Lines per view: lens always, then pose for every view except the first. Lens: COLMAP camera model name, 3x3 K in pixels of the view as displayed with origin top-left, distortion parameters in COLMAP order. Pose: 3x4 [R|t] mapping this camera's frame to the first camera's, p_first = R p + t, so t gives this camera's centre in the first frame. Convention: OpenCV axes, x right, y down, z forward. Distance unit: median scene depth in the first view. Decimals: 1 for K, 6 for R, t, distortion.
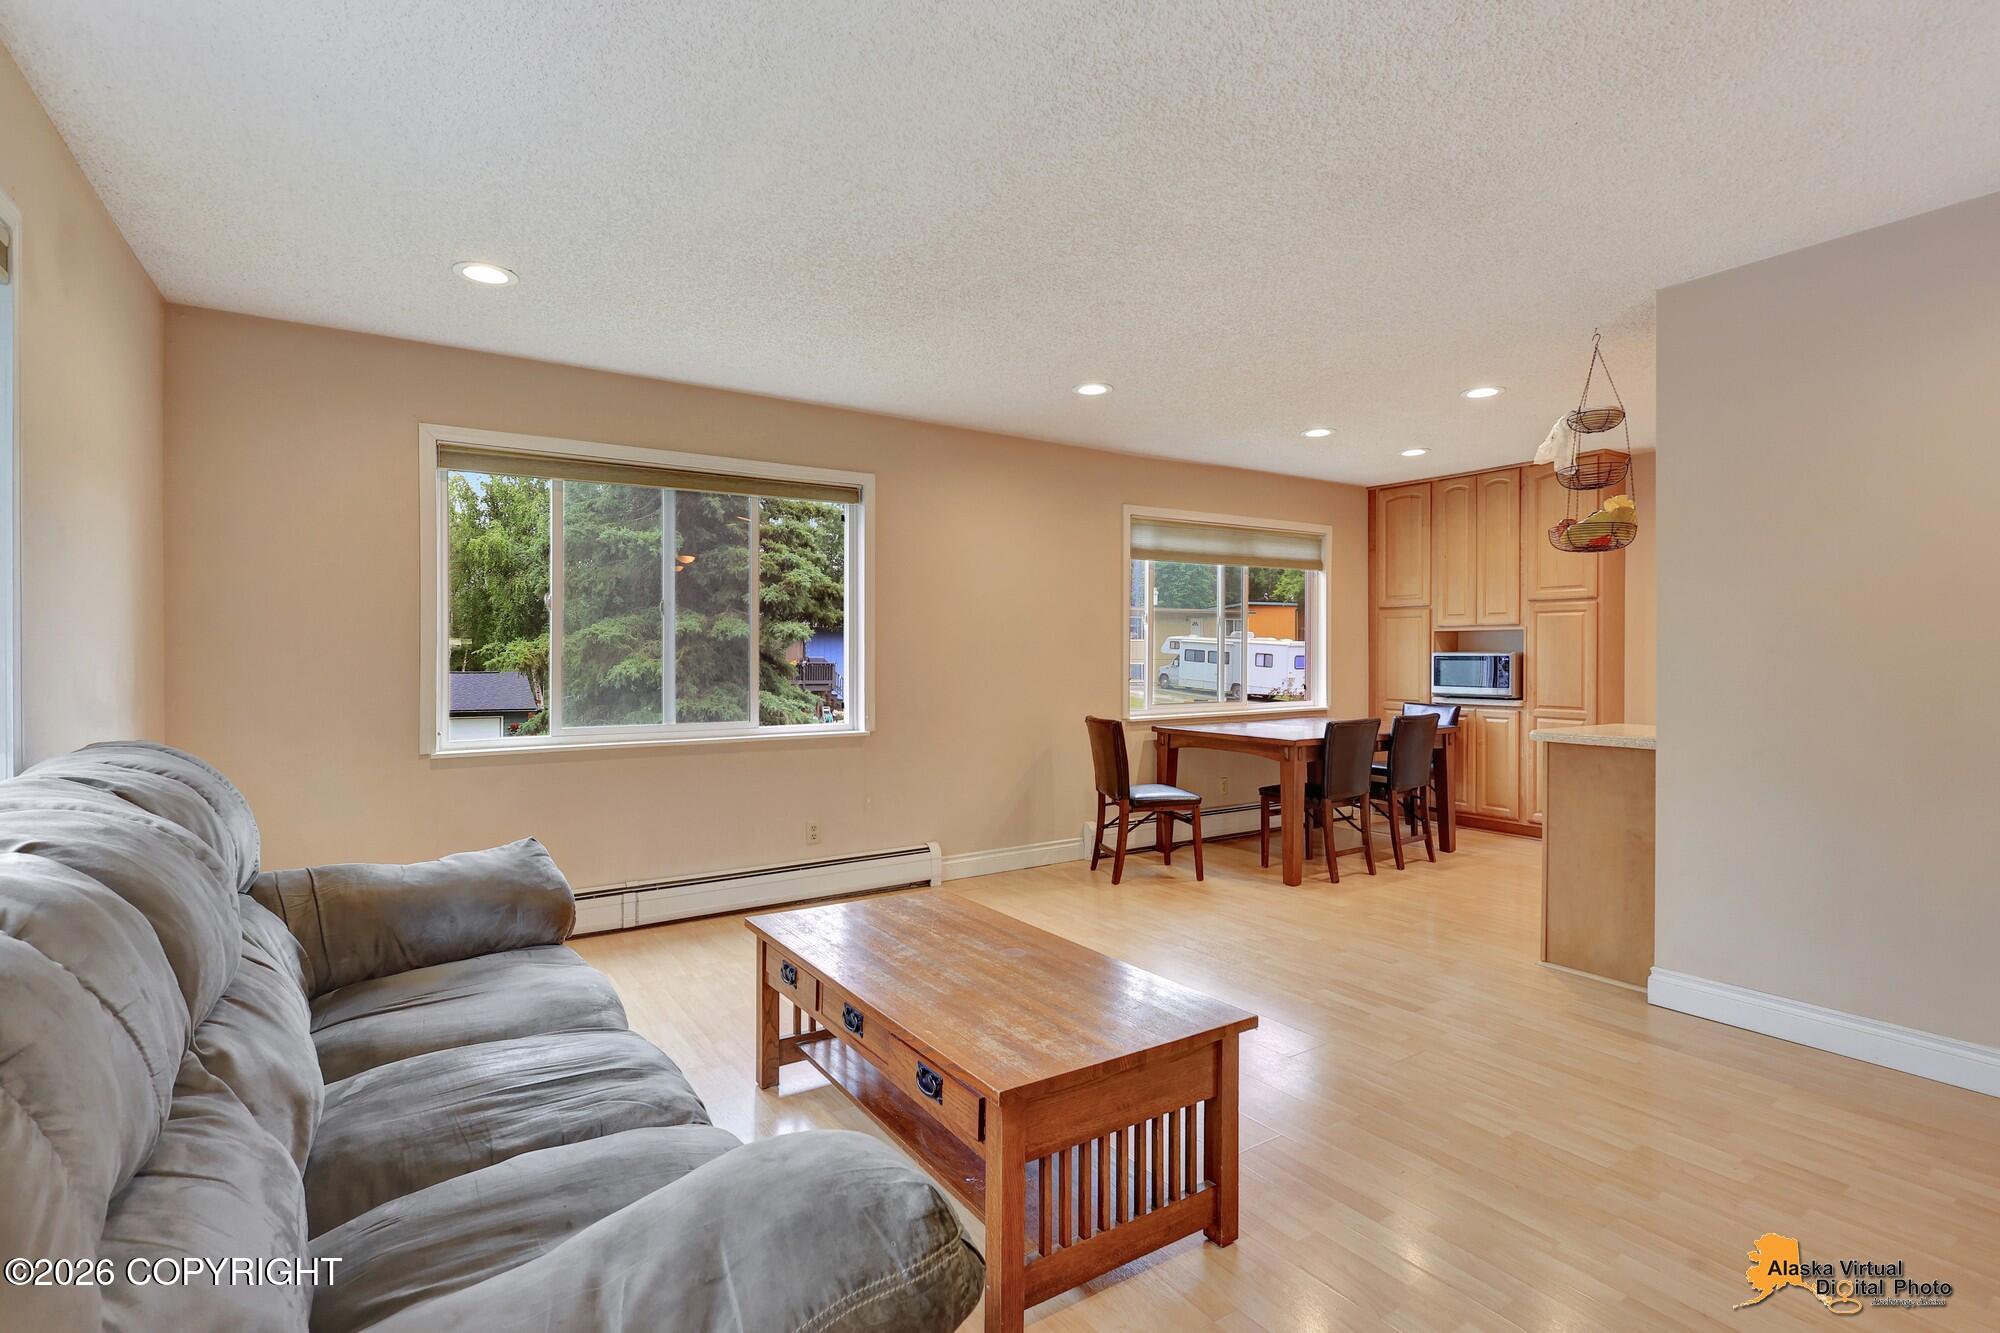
lens RADIAL K [[949.0, 0, 980.8], [0, 949.0, 657.2], [0, 0, 1]] dist [-0.003422, 0.003627]
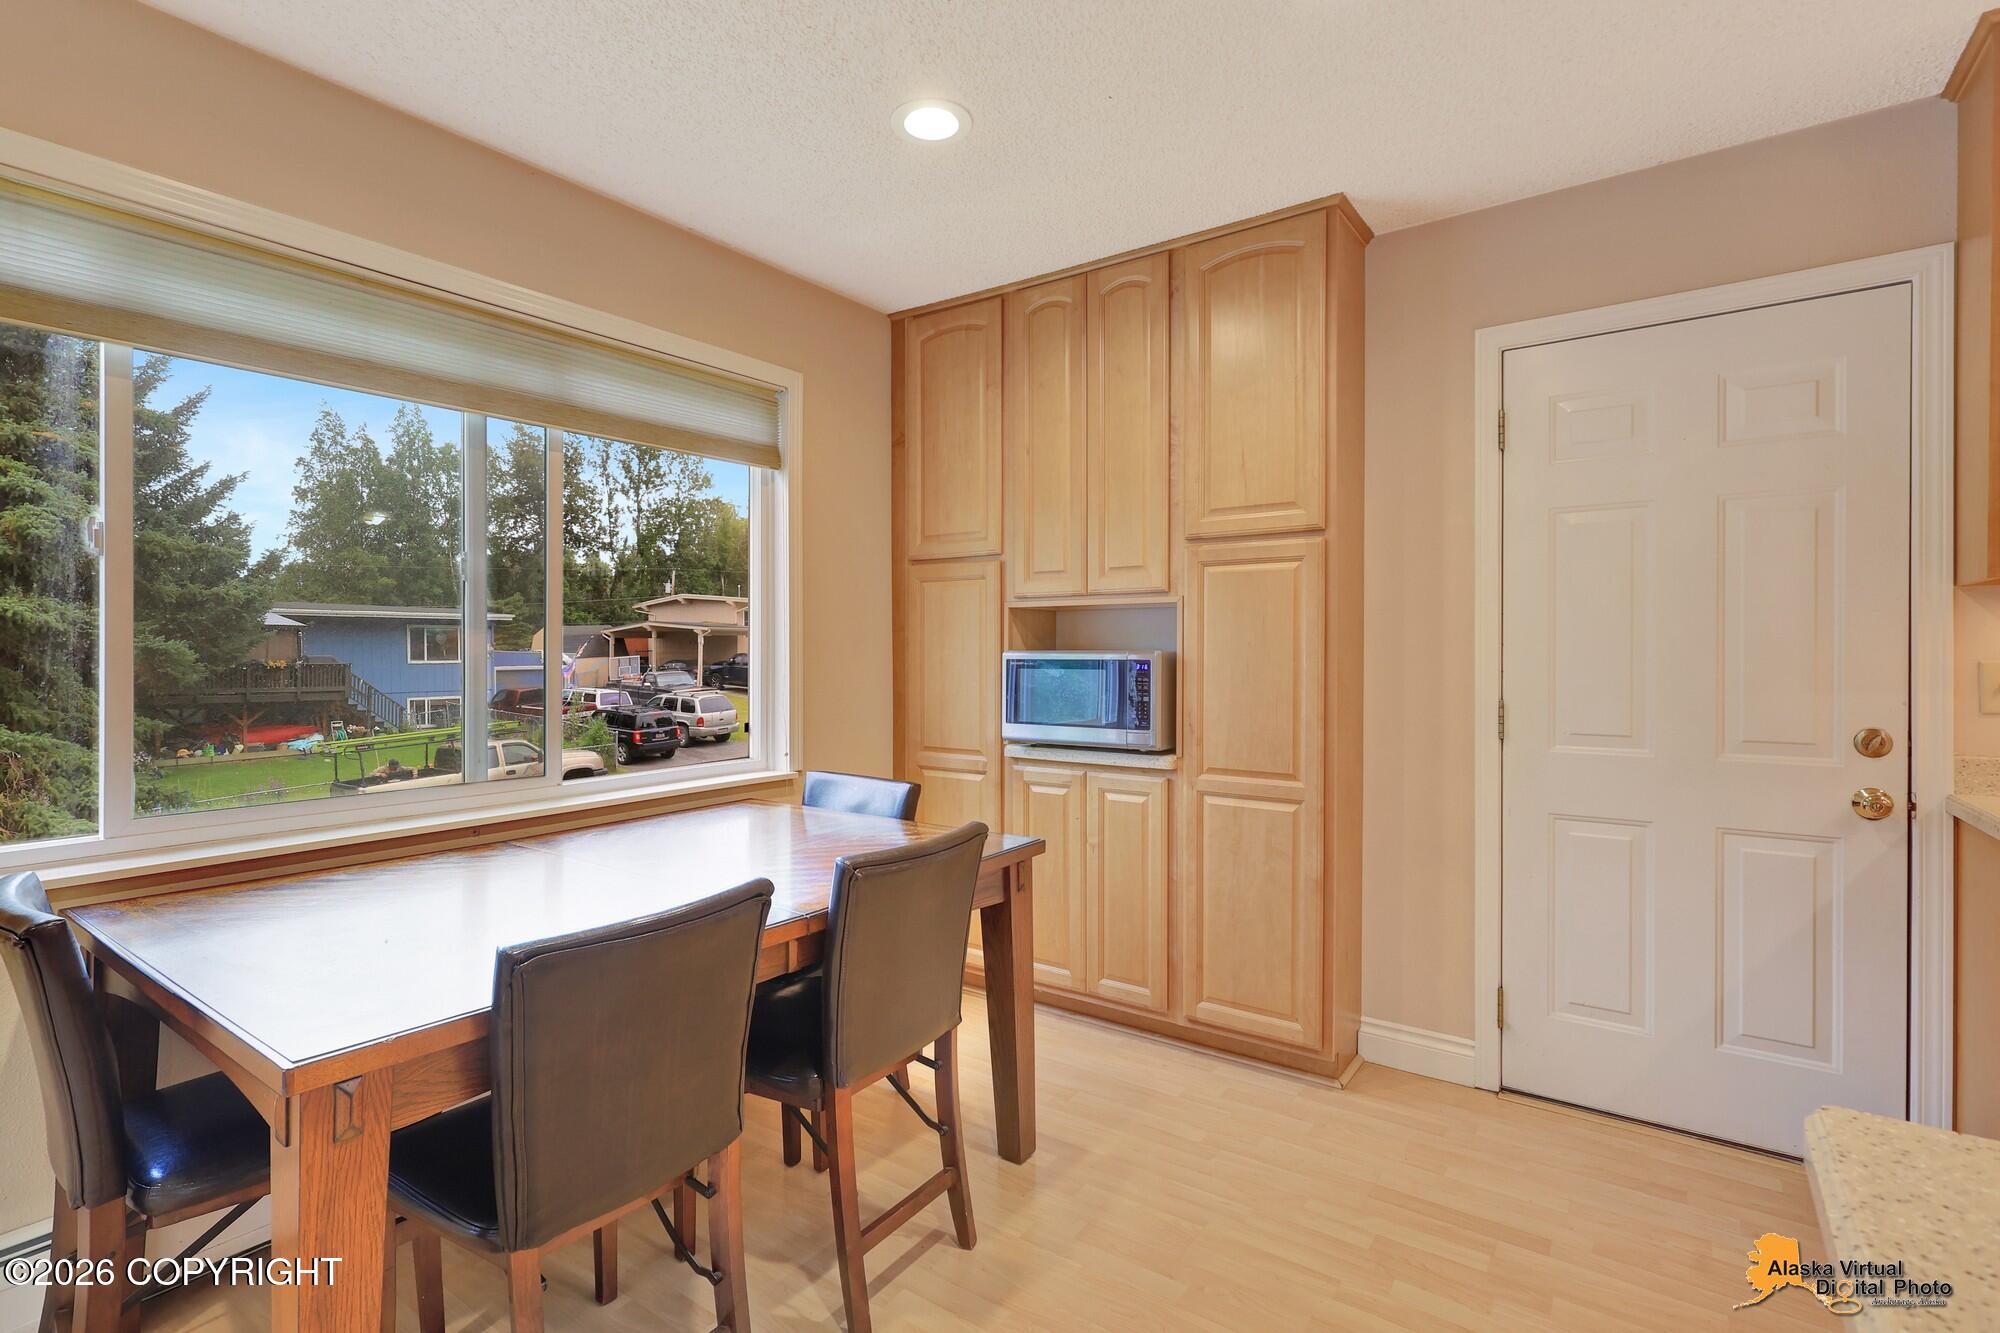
lens RADIAL K [[949.0, 0, 997.9], [0, 949.0, 657.7], [0, 0, 1]] dist [-0.003422, 0.003627]
pose [[0.934247, -0.003576, 0.356608, 0.305762], [0.002087, 0.999987, 0.004559, -0.004241], [-0.356620, -0.003515, 0.934243, 0.561666]]
